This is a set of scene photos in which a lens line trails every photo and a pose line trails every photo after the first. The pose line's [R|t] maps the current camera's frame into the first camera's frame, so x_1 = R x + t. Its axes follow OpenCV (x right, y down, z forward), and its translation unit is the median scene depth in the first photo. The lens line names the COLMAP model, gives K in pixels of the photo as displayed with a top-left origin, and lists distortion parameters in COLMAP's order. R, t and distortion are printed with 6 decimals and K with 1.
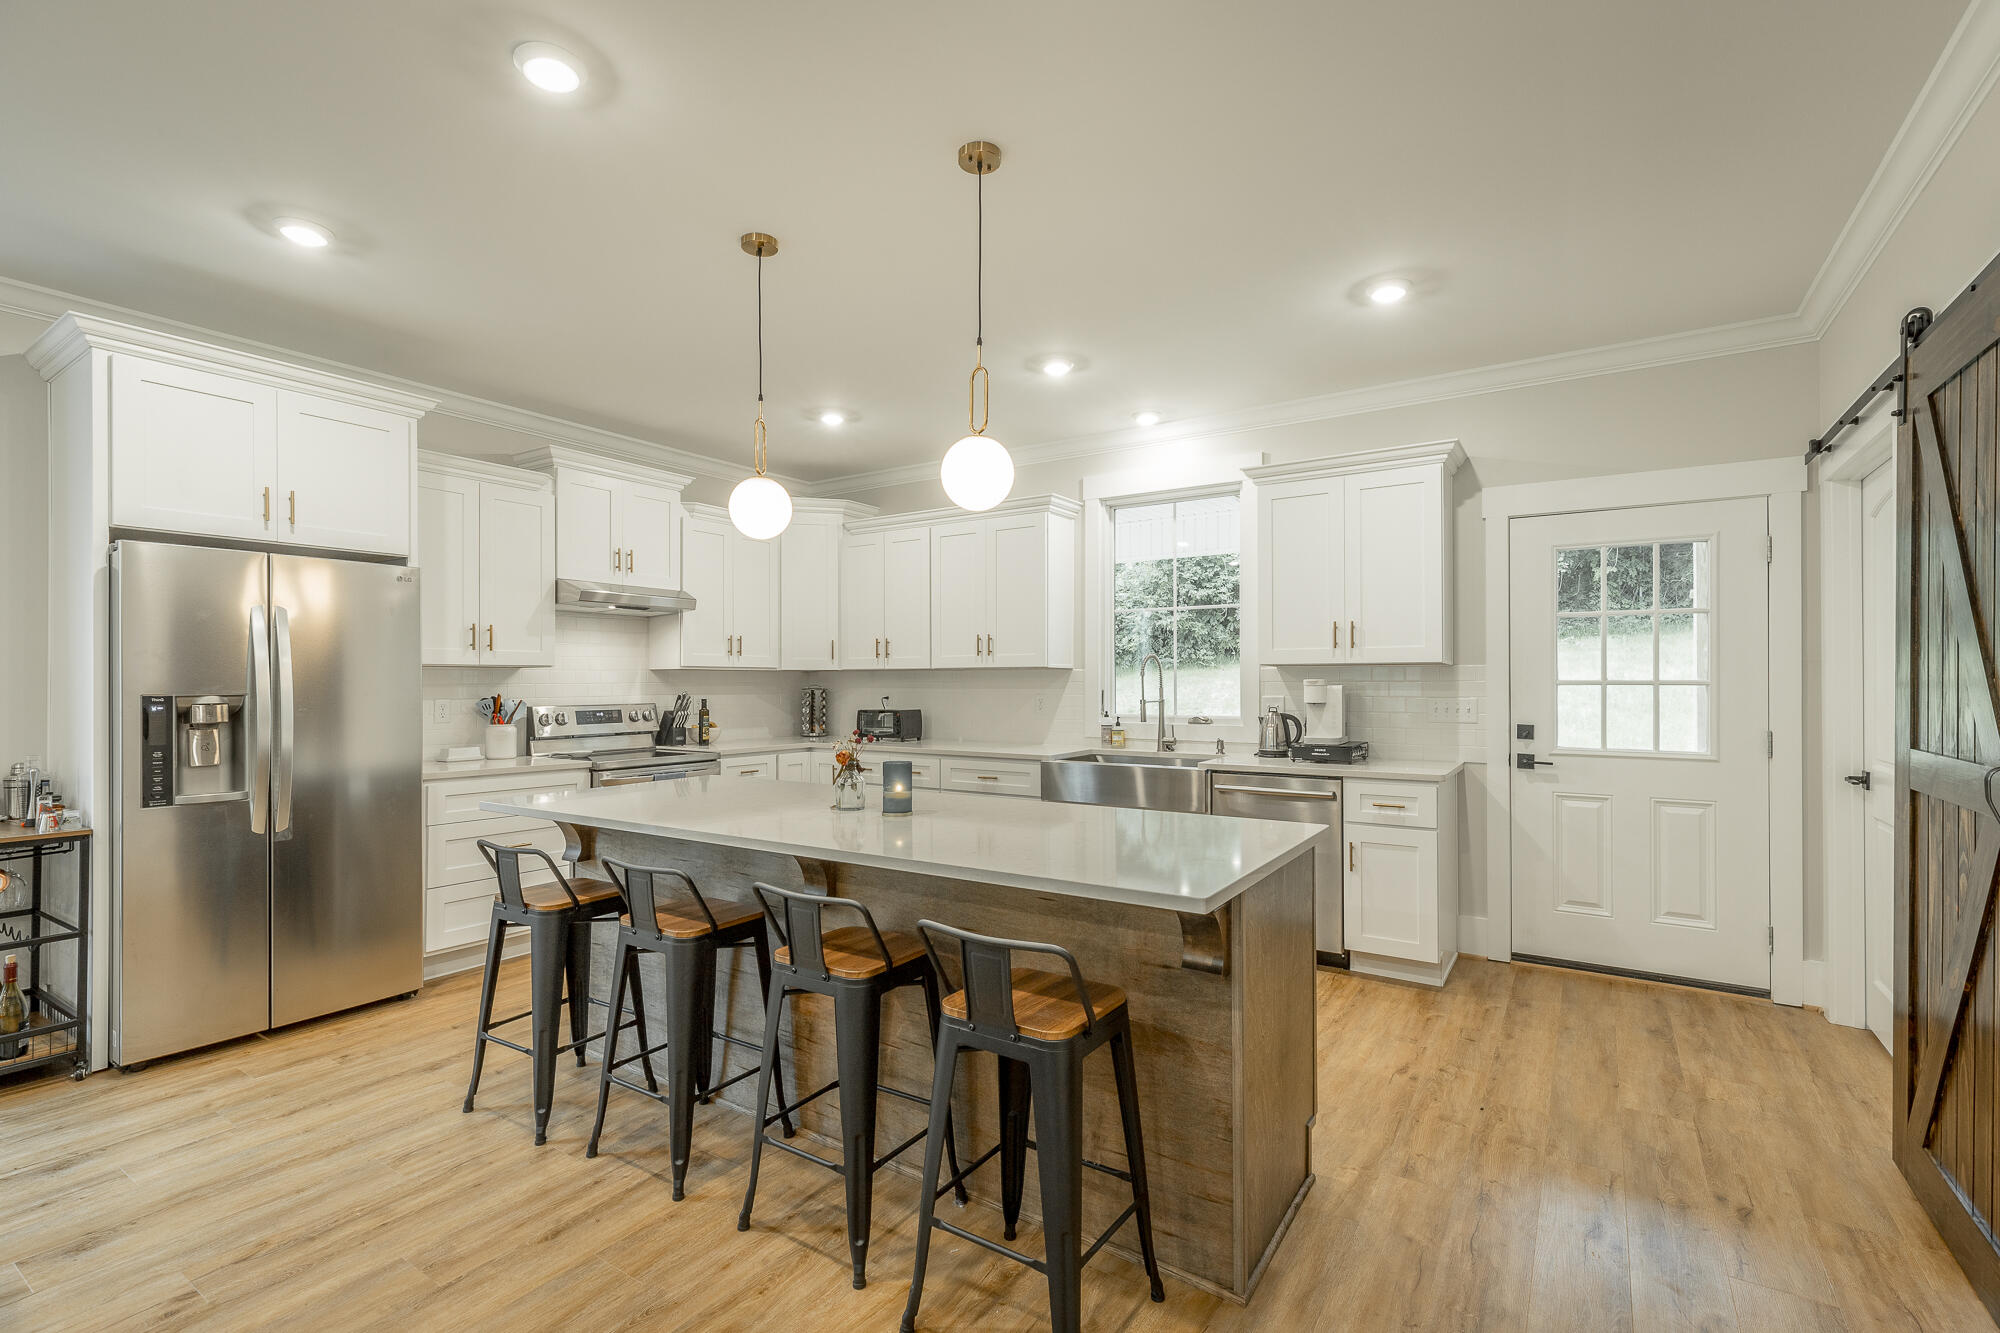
lens RADIAL K [[892.0, 0, 1001.1], [0, 892.0, 676.0], [0, 0, 1]] dist [0.004571, -0.000918]
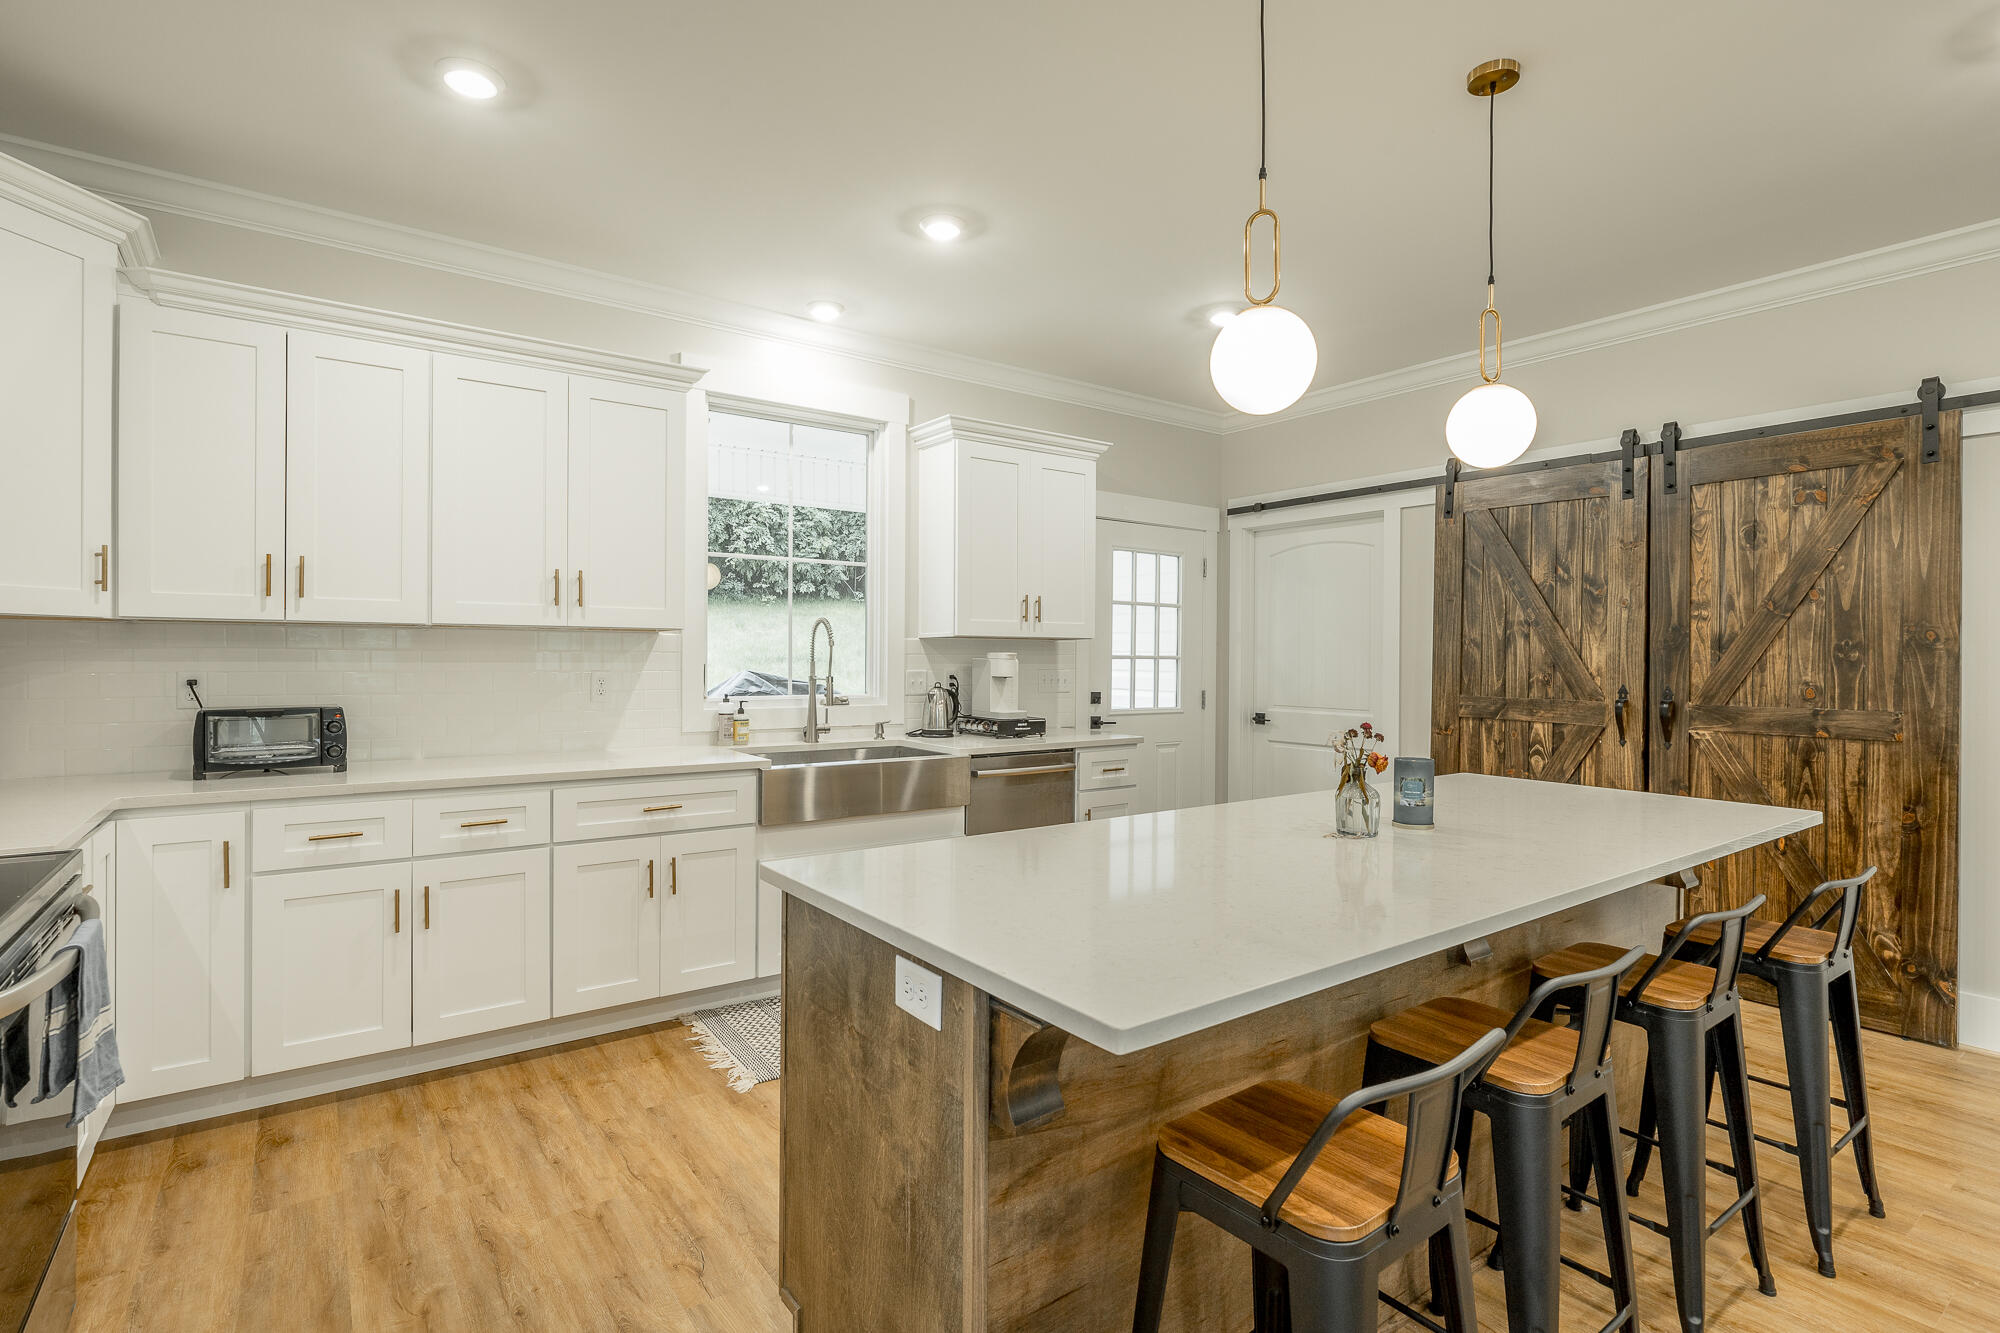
lens RADIAL K [[954.6, 0, 996.5], [0, 954.6, 659.6], [0, 0, 1]] dist [-0.007908, -0.000174]
pose [[0.357067, 0.001096, 0.934078, -0.561800], [-0.014725, 0.999882, 0.004456, 0.006145], [-0.933963, -0.015346, 0.357041, 0.573472]]
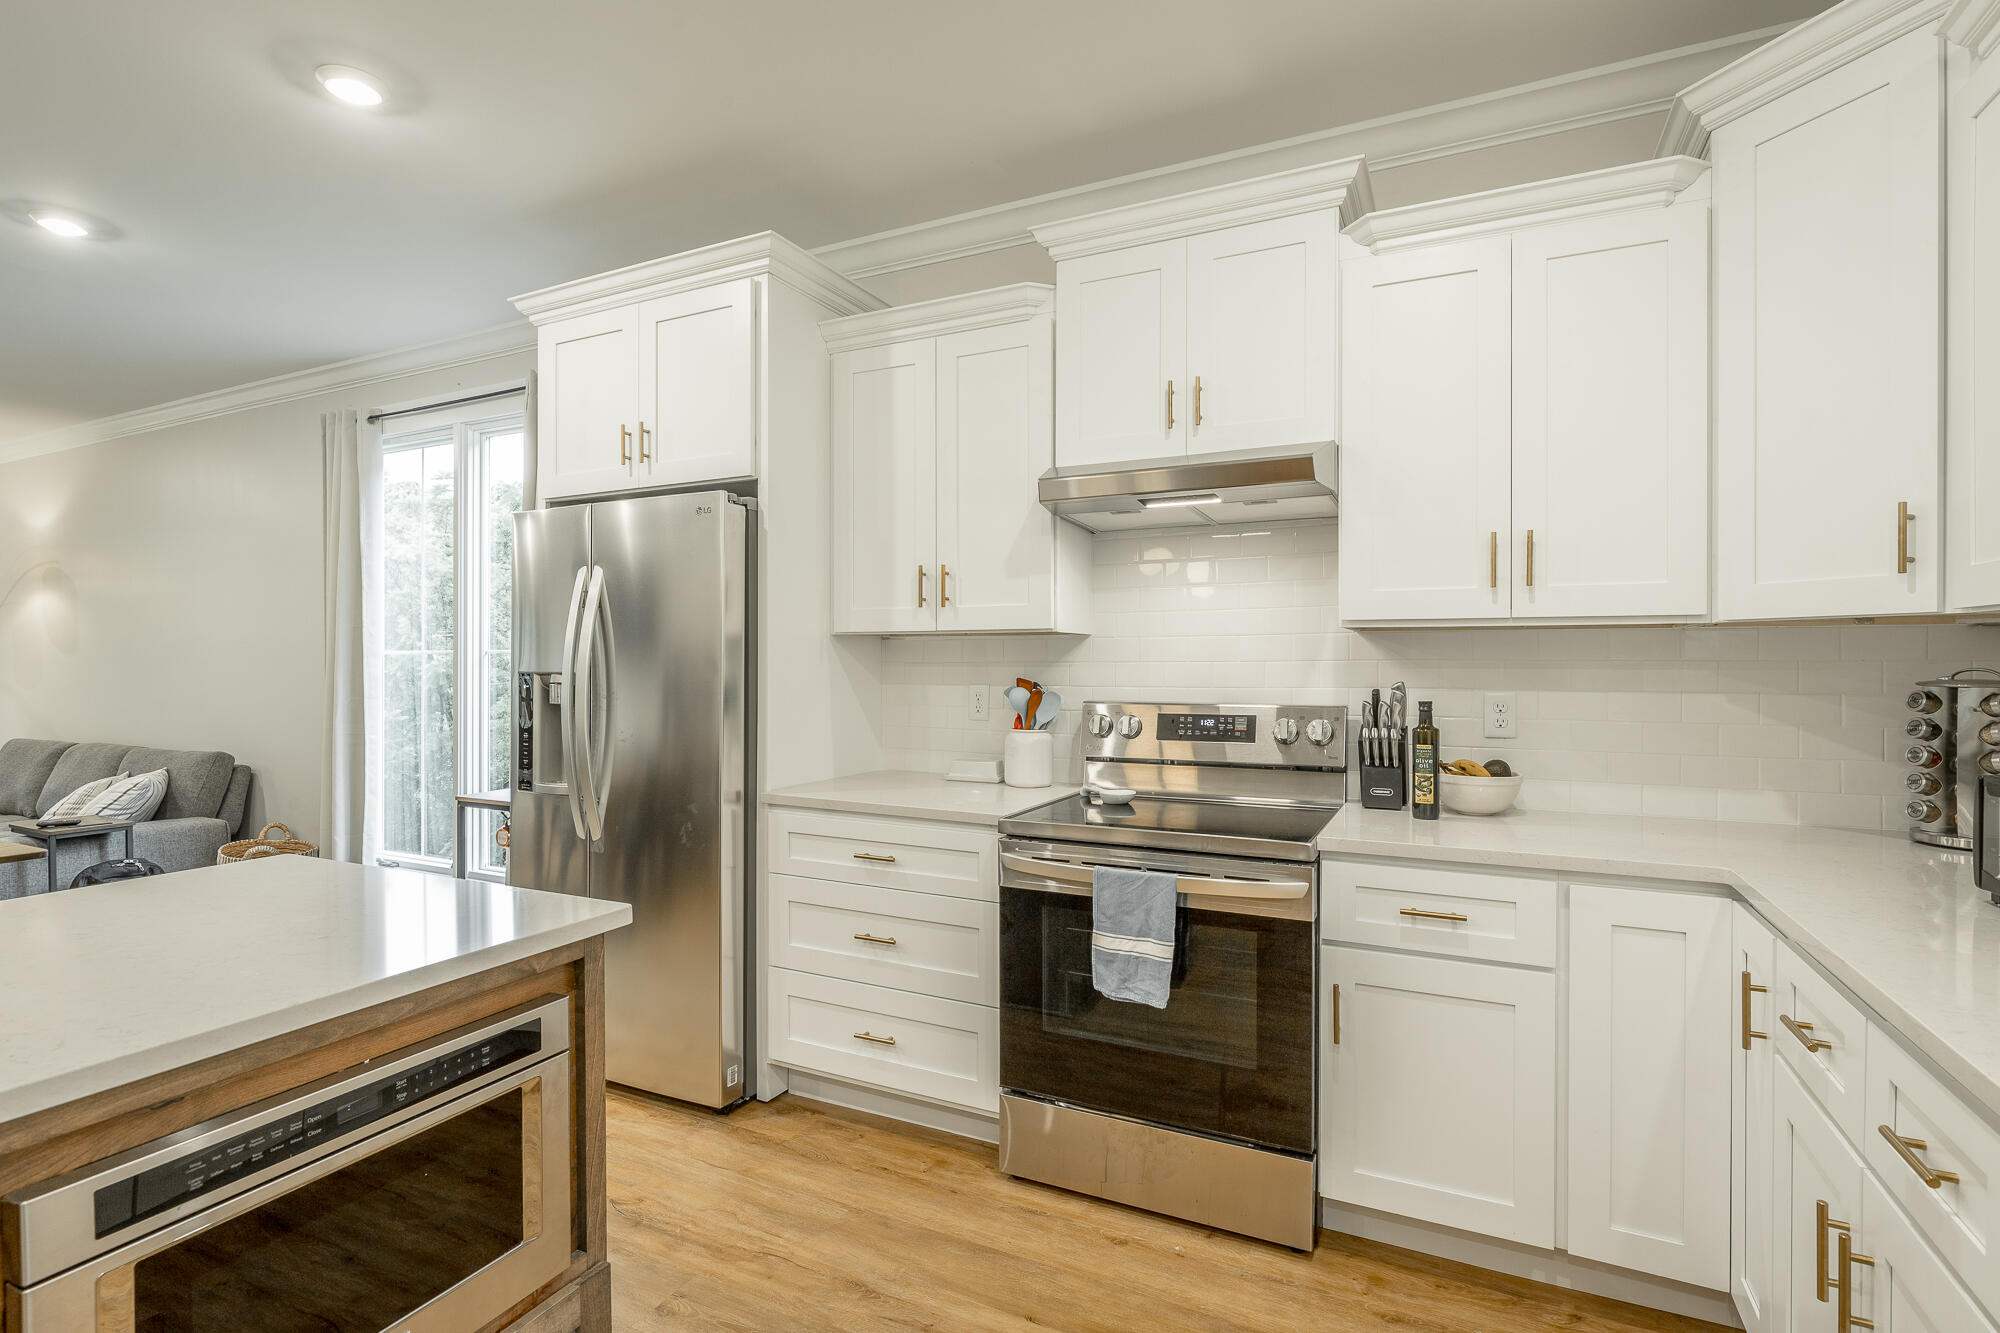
lens RADIAL K [[954.6, 0, 997.9], [0, 954.6, 664.0], [0, 0, 1]] dist [-0.007908, -0.000174]
pose [[0.123865, 0.006716, -0.992276, 0.074372], [0.007810, 0.999940, 0.007742, 0.005107], [0.992268, -0.008708, 0.123805, 0.868703]]
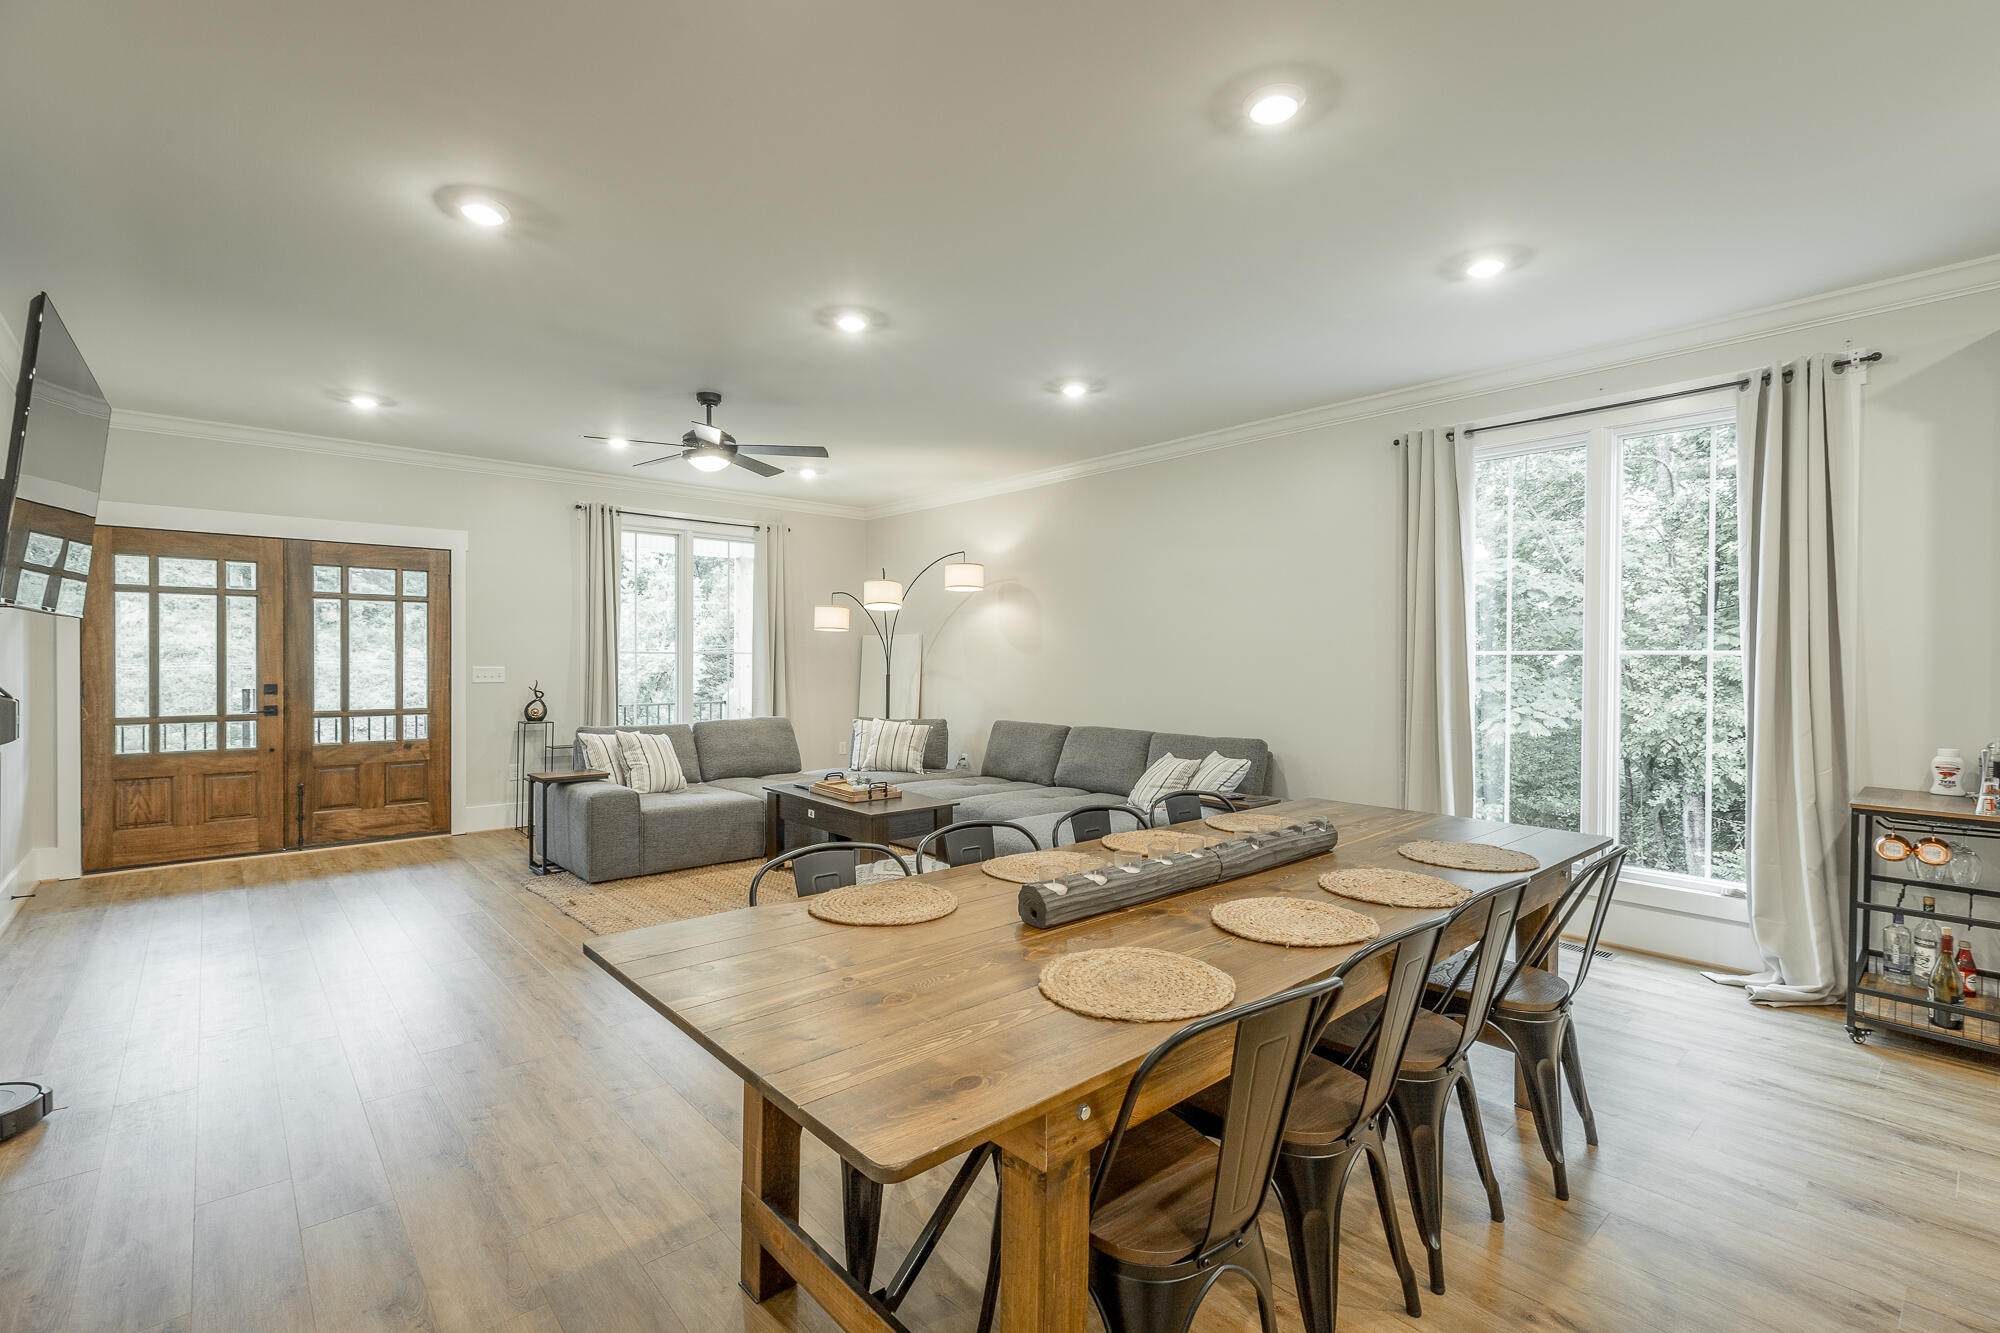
lens RADIAL K [[892.0, 0, 996.4], [0, 892.0, 664.5], [0, 0, 1]] dist [0.004571, -0.000918]
pose [[-0.263889, 0.008000, -0.964520, 0.099504], [0.004163, 0.999966, 0.007156, -0.000308], [0.964544, -0.002127, -0.263913, 0.134454]]
